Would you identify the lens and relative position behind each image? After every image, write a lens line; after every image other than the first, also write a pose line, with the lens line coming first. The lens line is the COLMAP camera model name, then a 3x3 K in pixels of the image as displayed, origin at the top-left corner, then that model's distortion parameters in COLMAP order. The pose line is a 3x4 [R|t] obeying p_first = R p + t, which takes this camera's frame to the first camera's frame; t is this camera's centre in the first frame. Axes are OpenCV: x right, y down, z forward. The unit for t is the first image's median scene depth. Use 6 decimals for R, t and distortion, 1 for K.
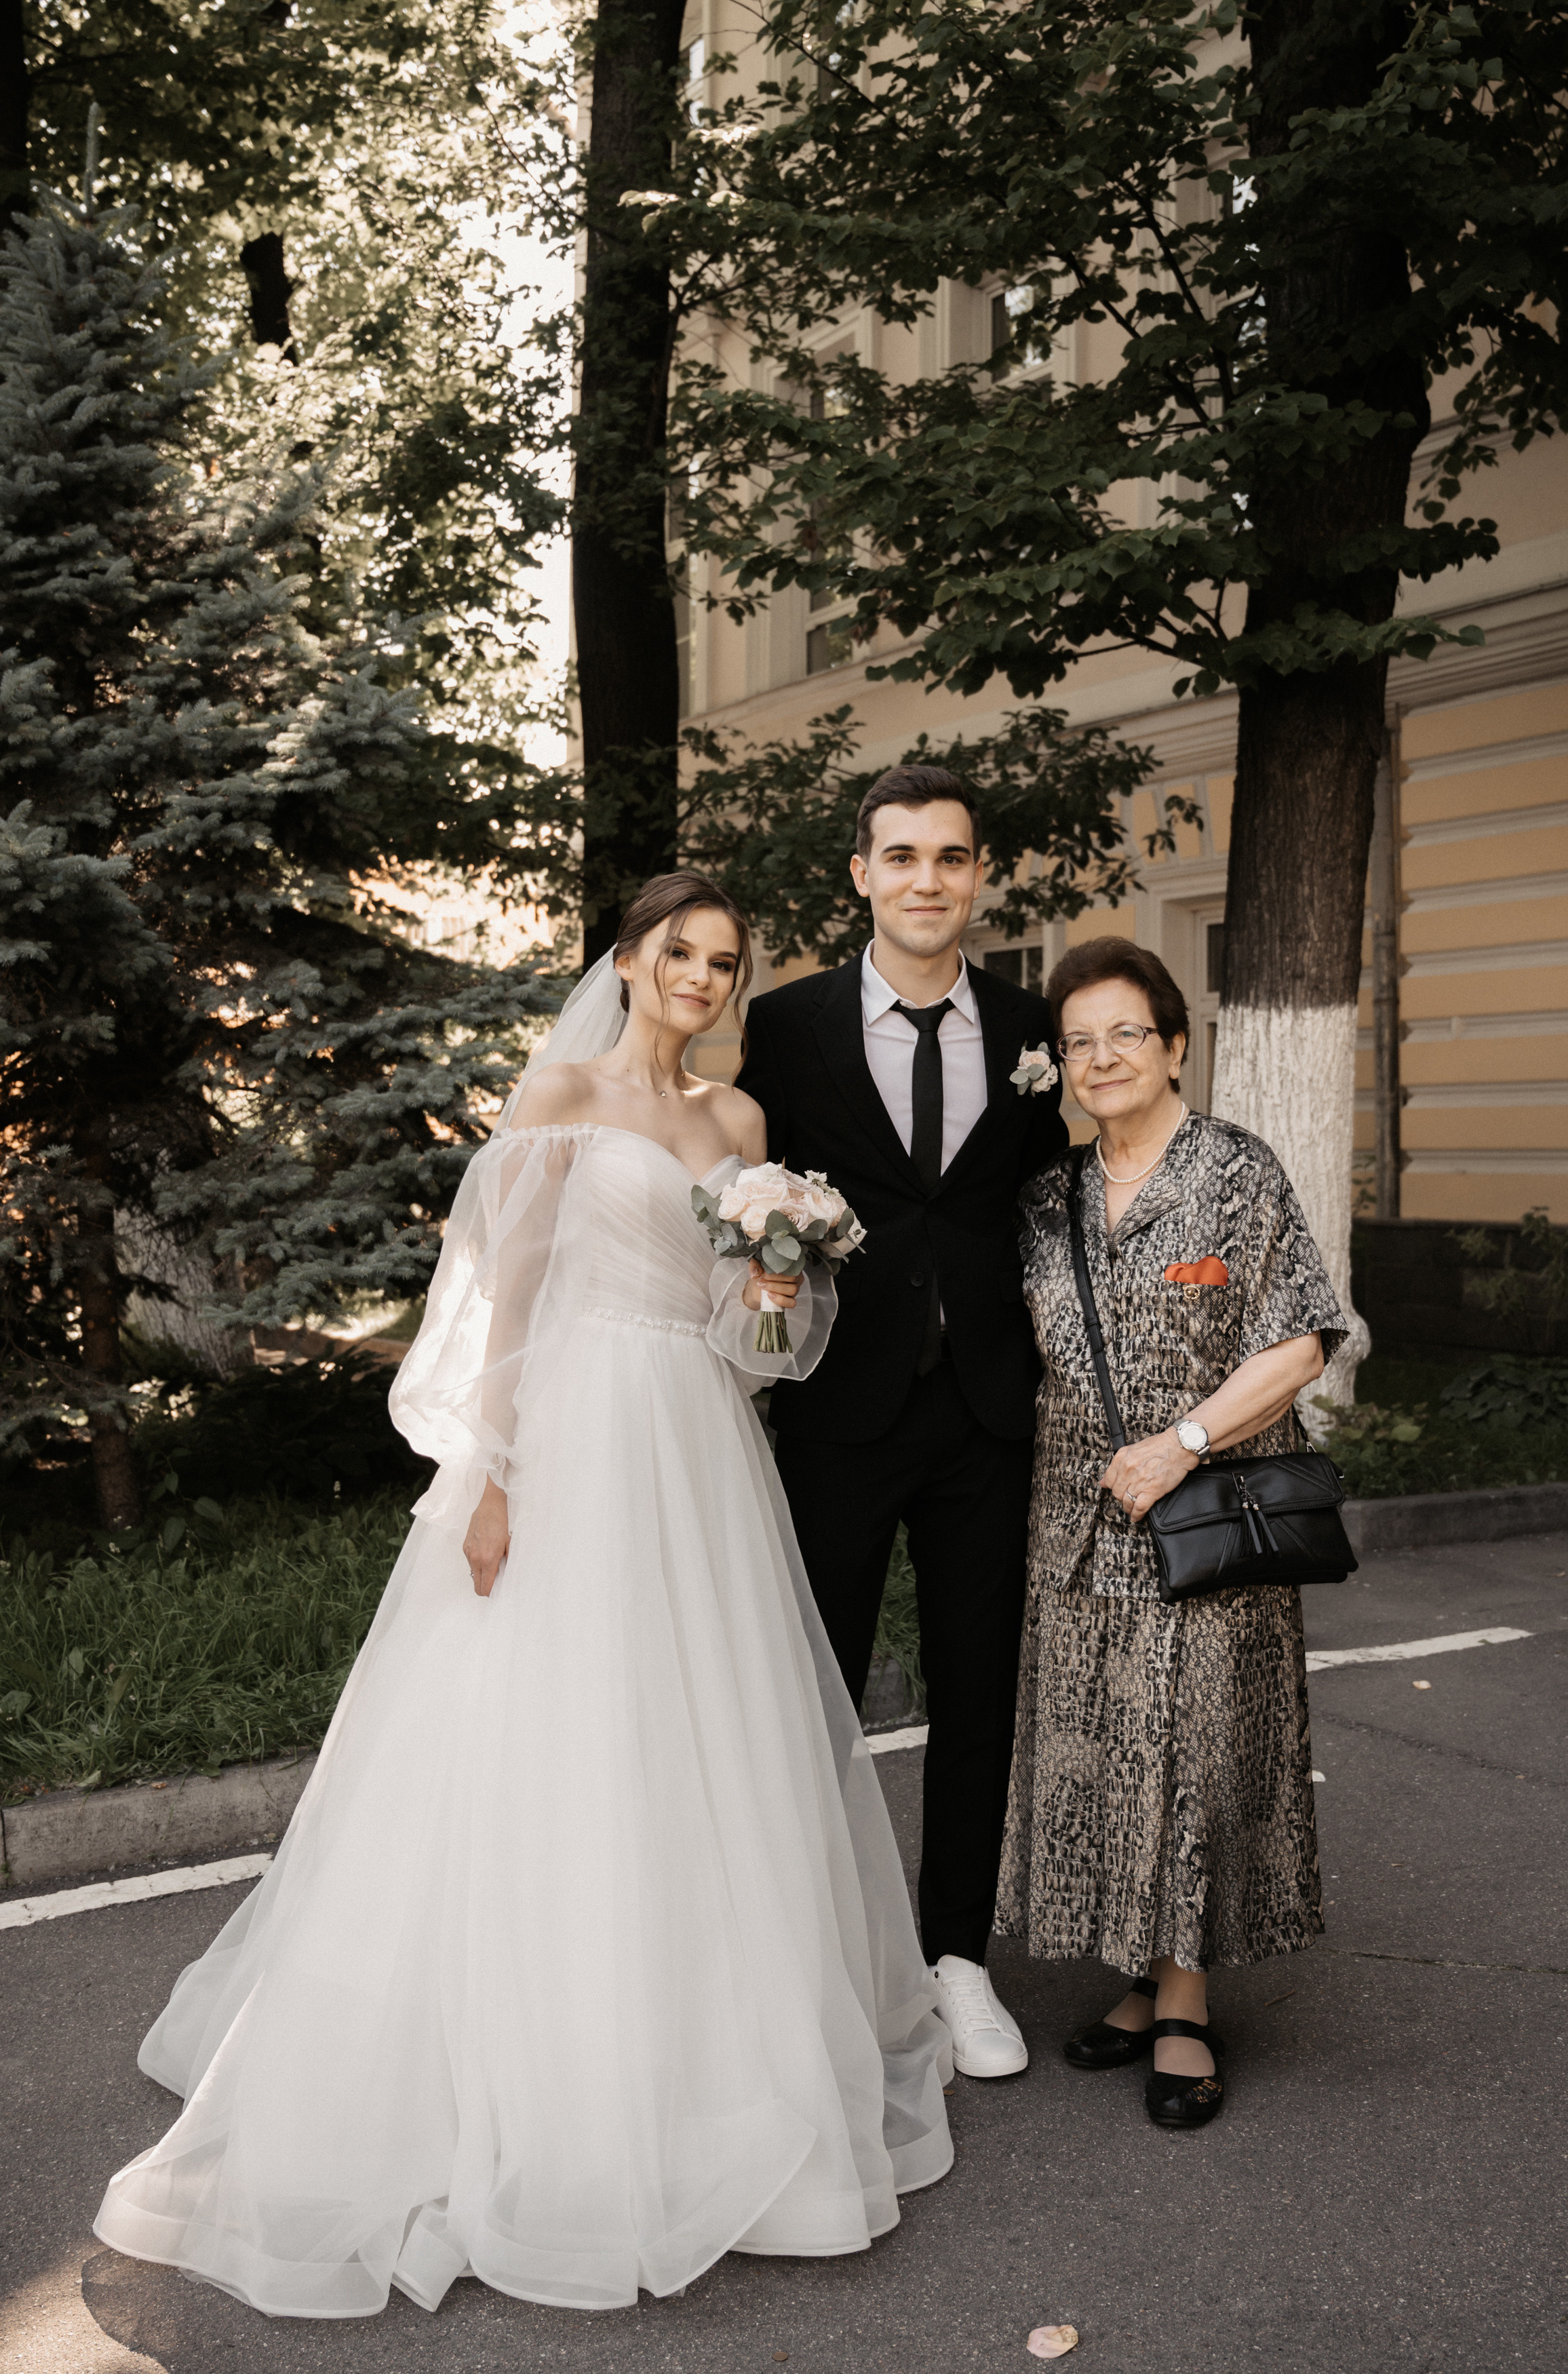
lens RADIAL K [[2425.2, 0, 803.0], [0, 2425.2, 1165.1], [0, 0, 1]] dist [0.000416, -0.000152]
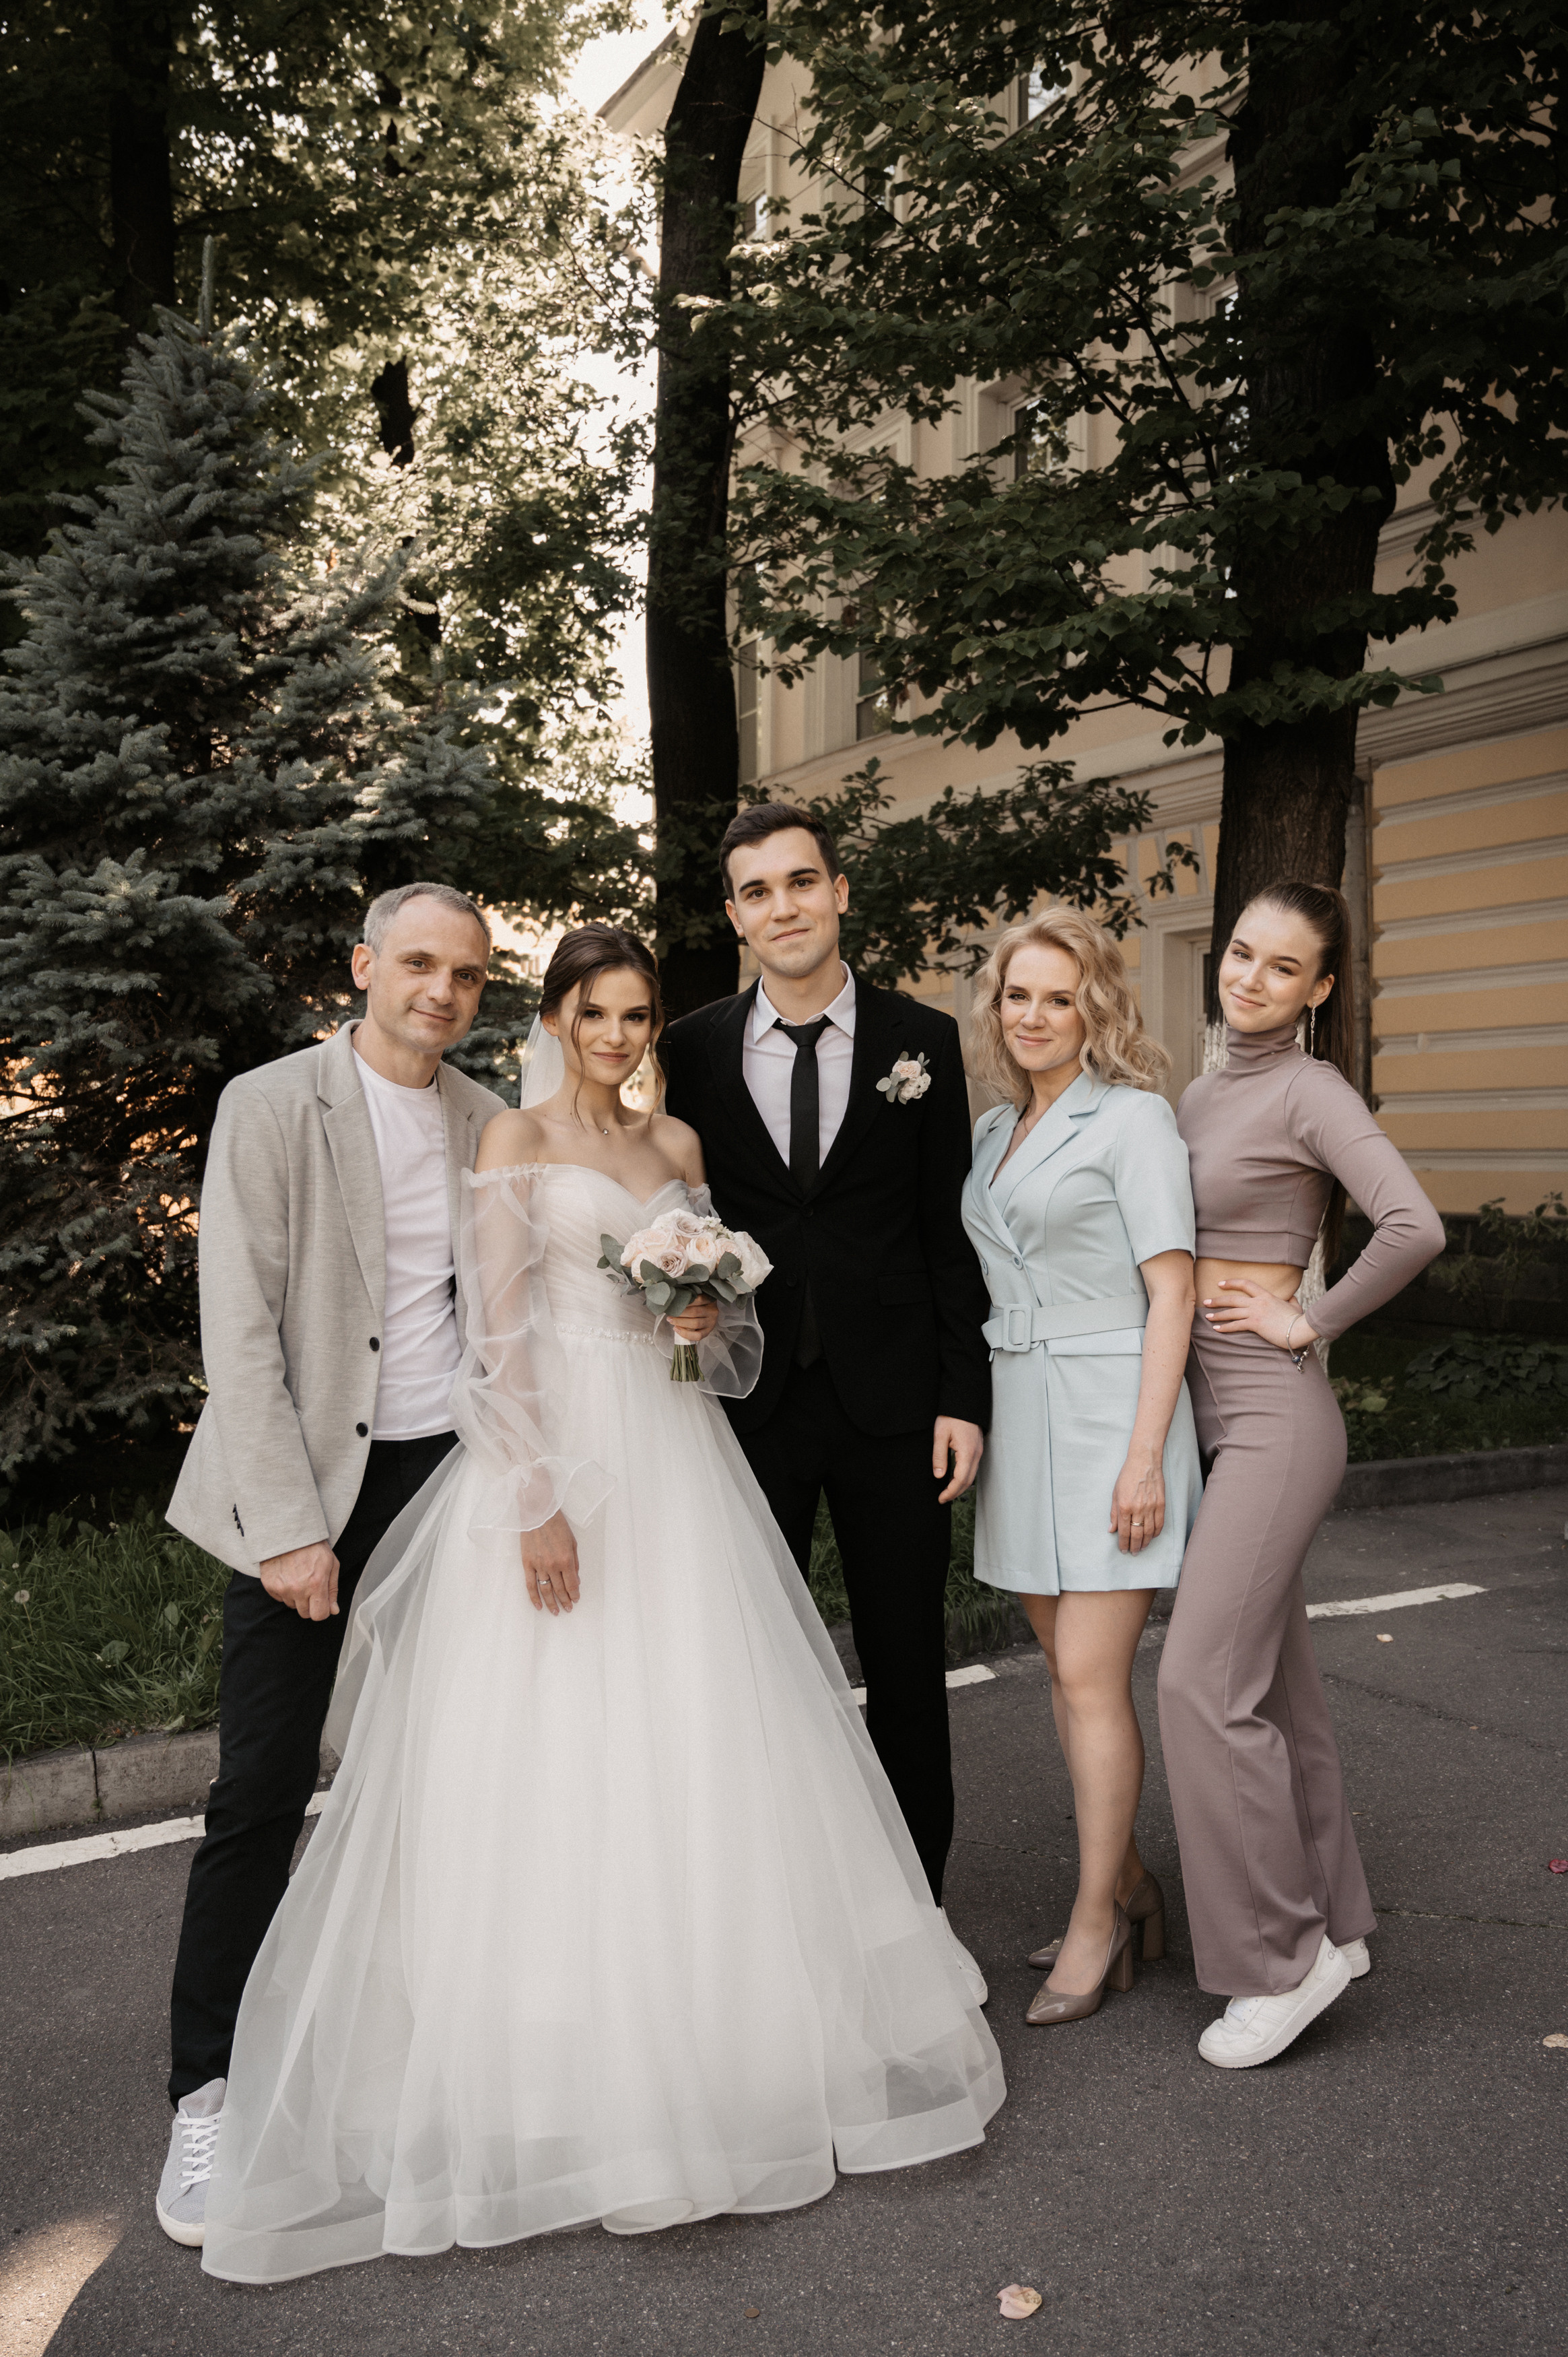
lens RADIAL K [[2055.7, 0, 787.2], [0, 2055.7, 1183.3], [0, 0, 1]] dist [-0.003968, 0.001023]
pose [[0.999254, -0.003025, -0.038510, 0.015112], [0.003408, 0.999945, 0.009870, -0.002024], [0.038478, -0.009994, 0.999209, 0.043304]]
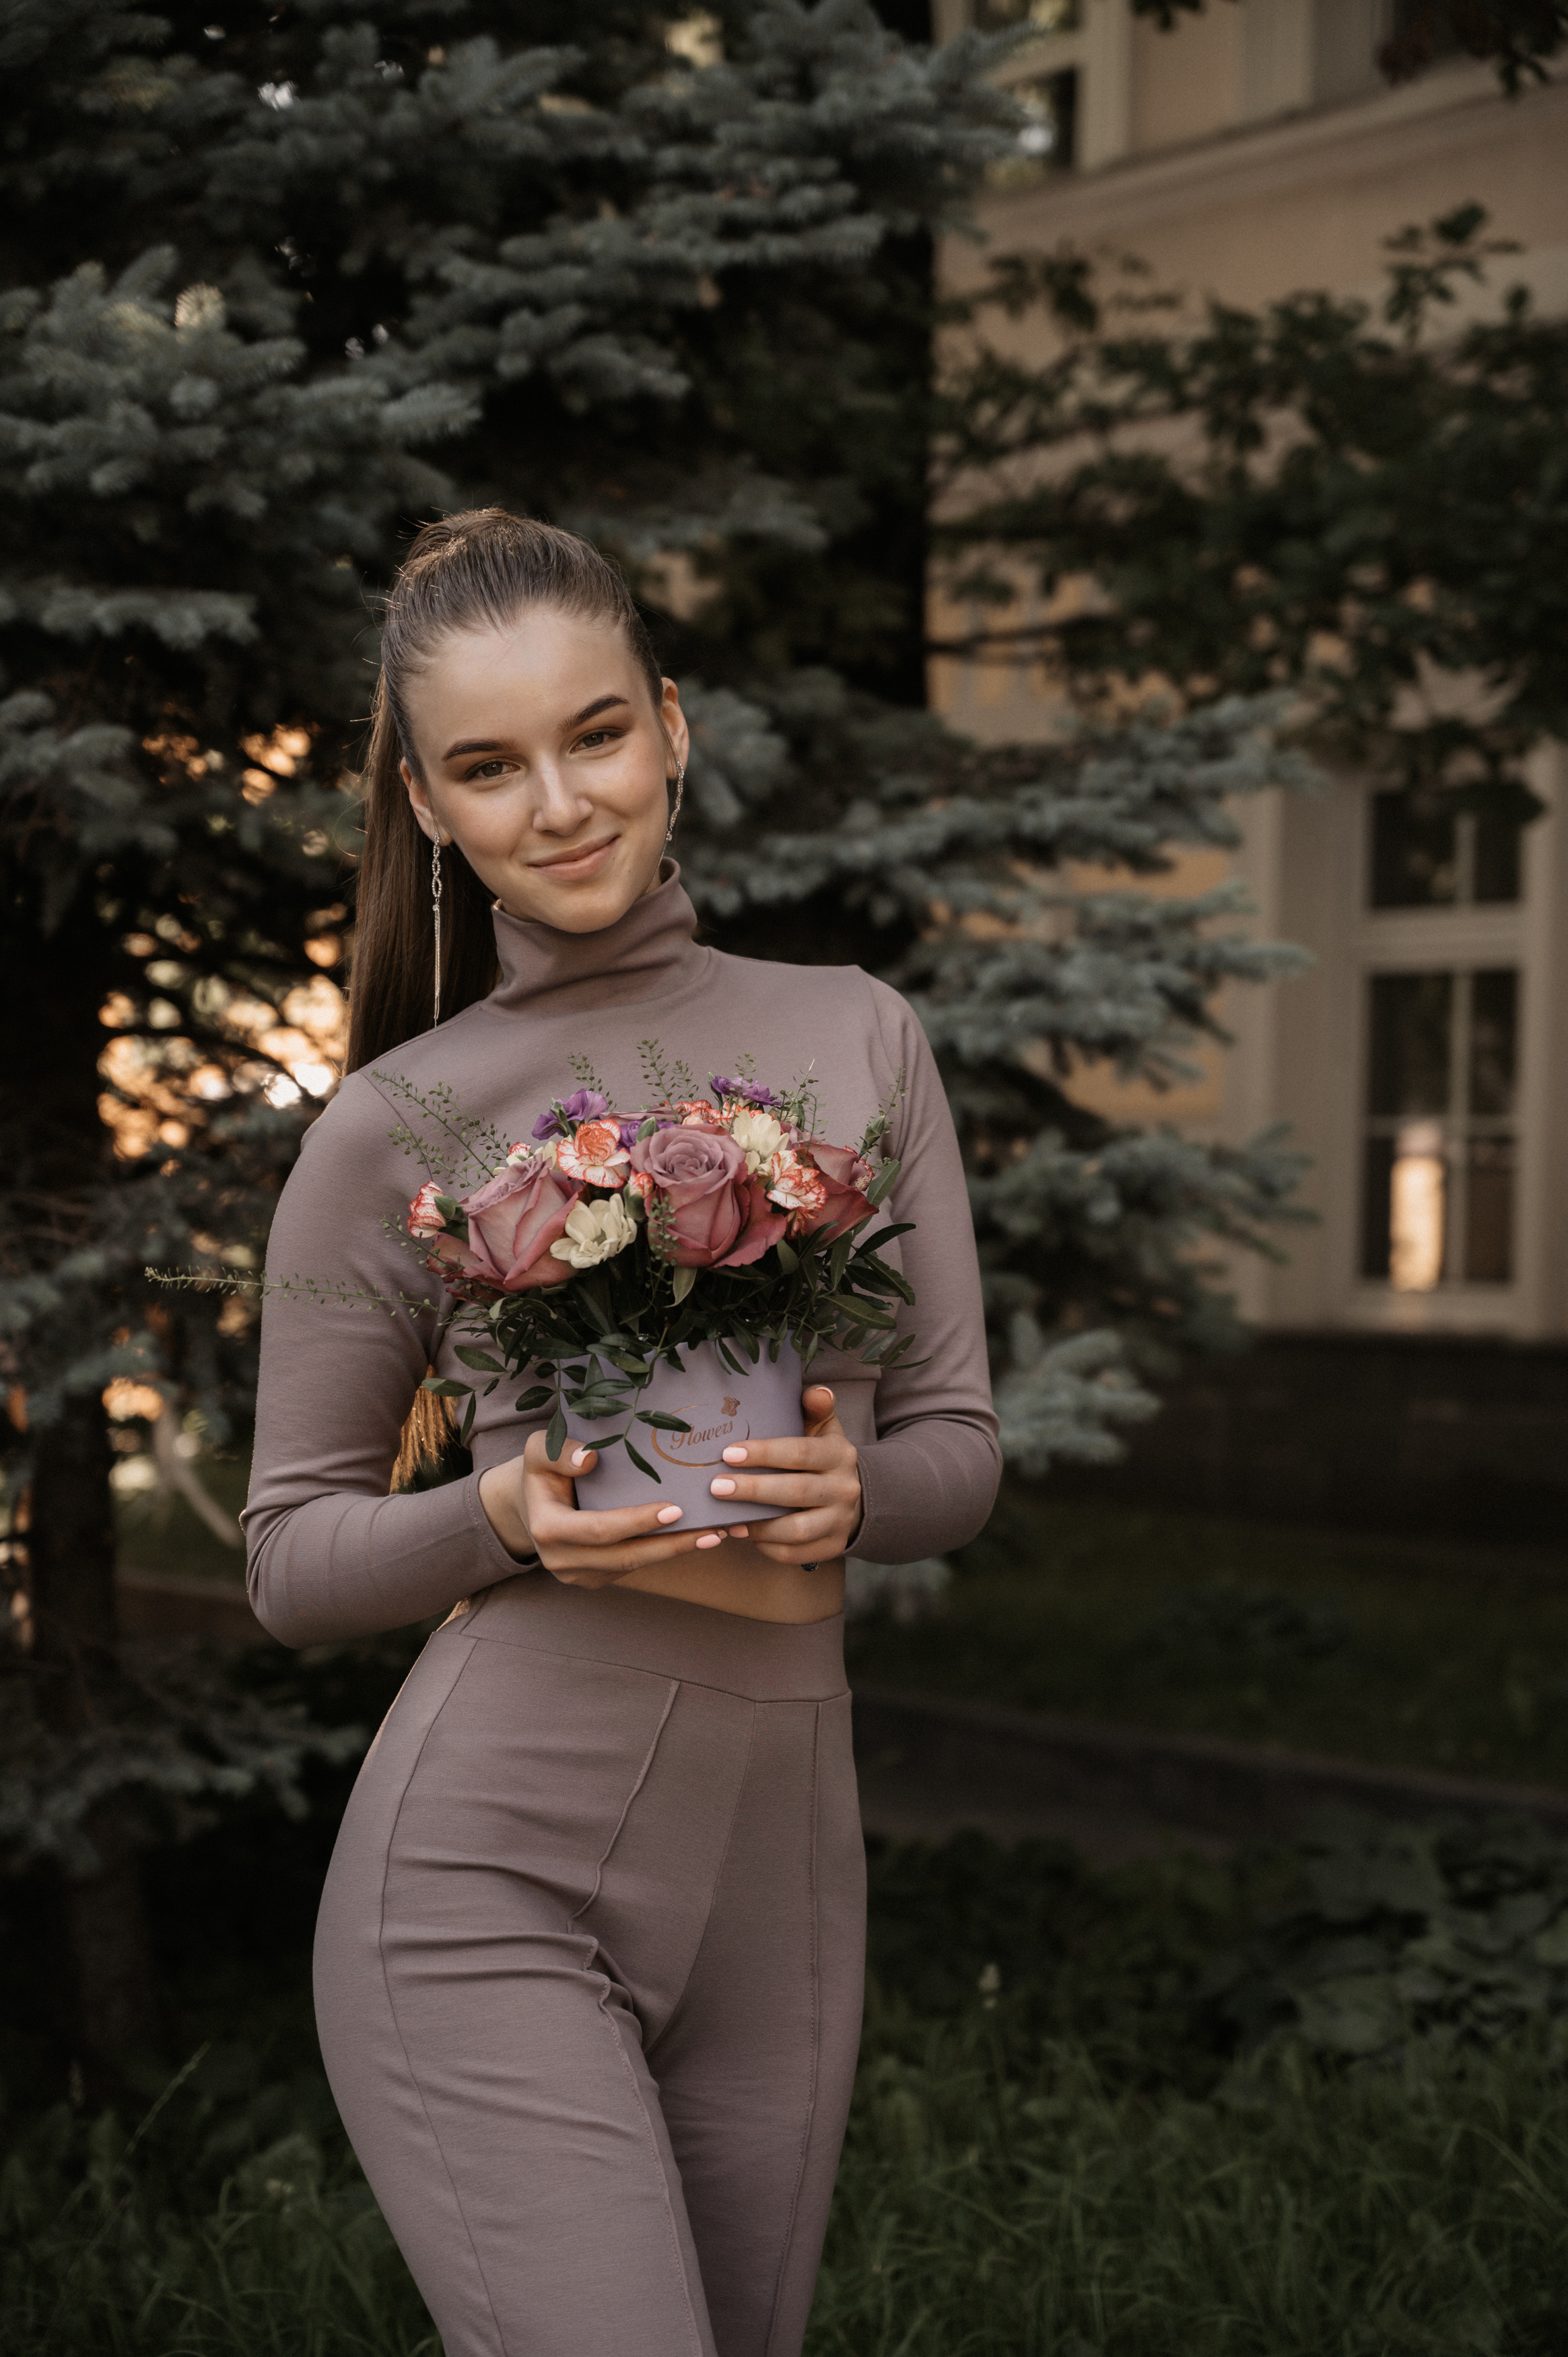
lens RADIAL K [[4844.2, 0, 788.5], [0, 4844.2, 1228.3], [0, 0, 1]] dist [-0.007113, -0.289599]
pose [[0.998077, 0.027019, 0.055782, -0.215601], [-0.026825, 0.999631, -0.004222, 0.010732], [-0.055876, 0.002717, 0.998434, 0.161890]]
